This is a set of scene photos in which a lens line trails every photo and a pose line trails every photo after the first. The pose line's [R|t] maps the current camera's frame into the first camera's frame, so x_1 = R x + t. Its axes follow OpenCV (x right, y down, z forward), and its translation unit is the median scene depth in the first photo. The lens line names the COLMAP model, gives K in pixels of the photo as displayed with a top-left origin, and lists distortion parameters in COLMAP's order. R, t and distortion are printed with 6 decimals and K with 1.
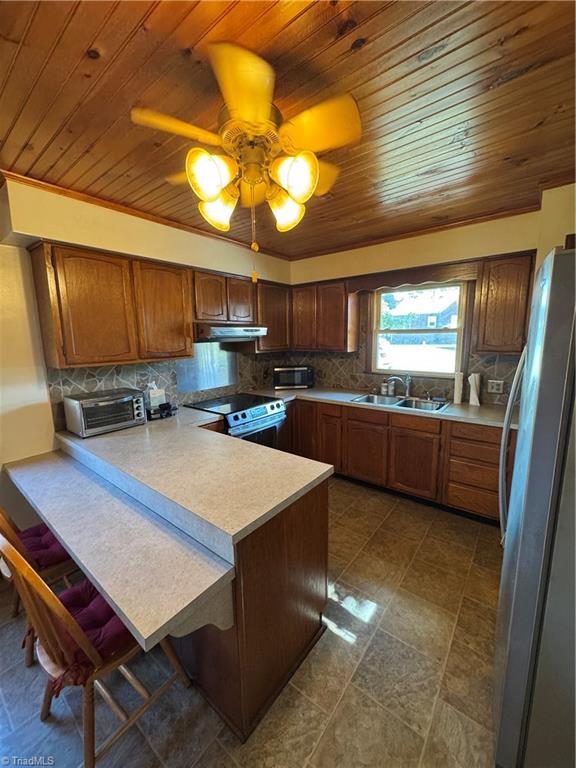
lens RADIAL K [[303.5, 0, 288.7], [0, 303.5, 384.3], [0, 0, 1]] dist [-0.003216, -0.000048]
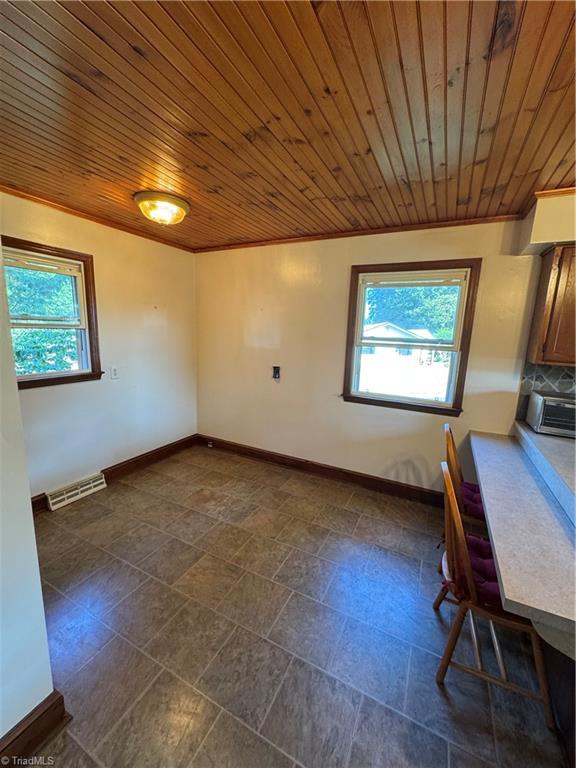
lens RADIAL K [[303.5, 0, 286.9], [0, 303.5, 385.5], [0, 0, 1]] dist [-0.003216, -0.000048]
pose [[0.180327, 0.193775, -0.964331, 0.146682], [-0.187429, 0.969208, 0.159706, 0.017348], [0.965584, 0.151944, 0.211093, -0.072067]]
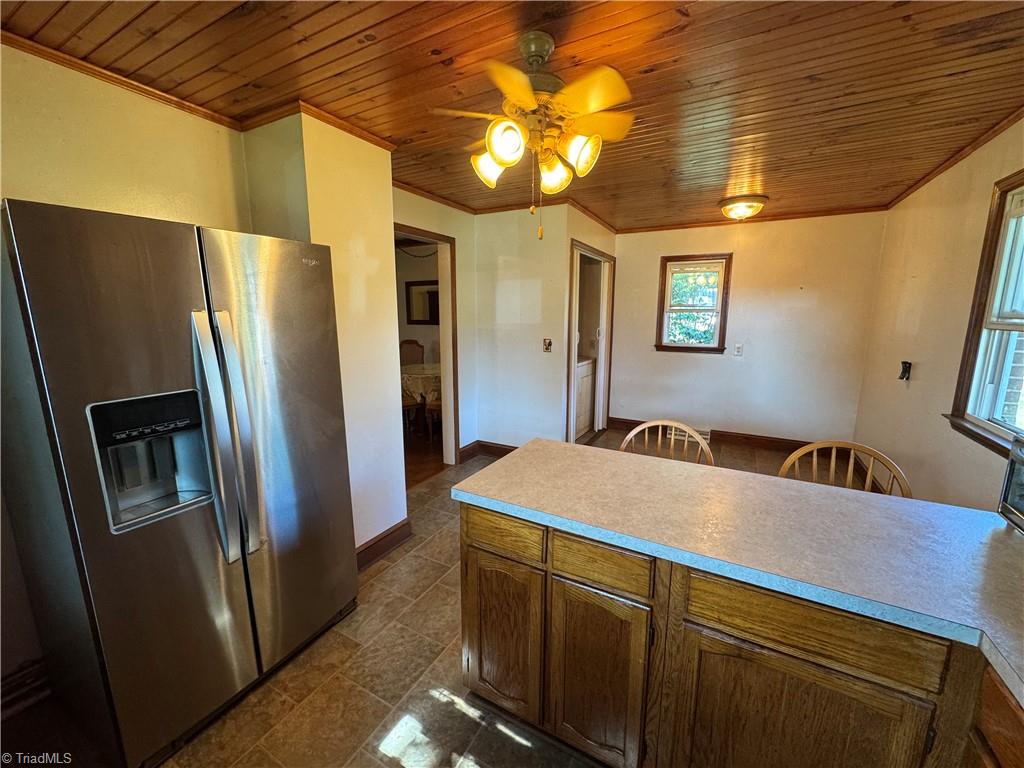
lens RADIAL K [[404.7, 0, 514.2], [0, 404.7, 384.5], [0, 0, 1]] dist [-0.003216, -0.000048]
pose [[-0.986481, 0.040672, -0.158746, 0.140365], [-0.013739, 0.944773, 0.327439, -0.241231], [0.163297, 0.325193, -0.931442, 1.752623]]
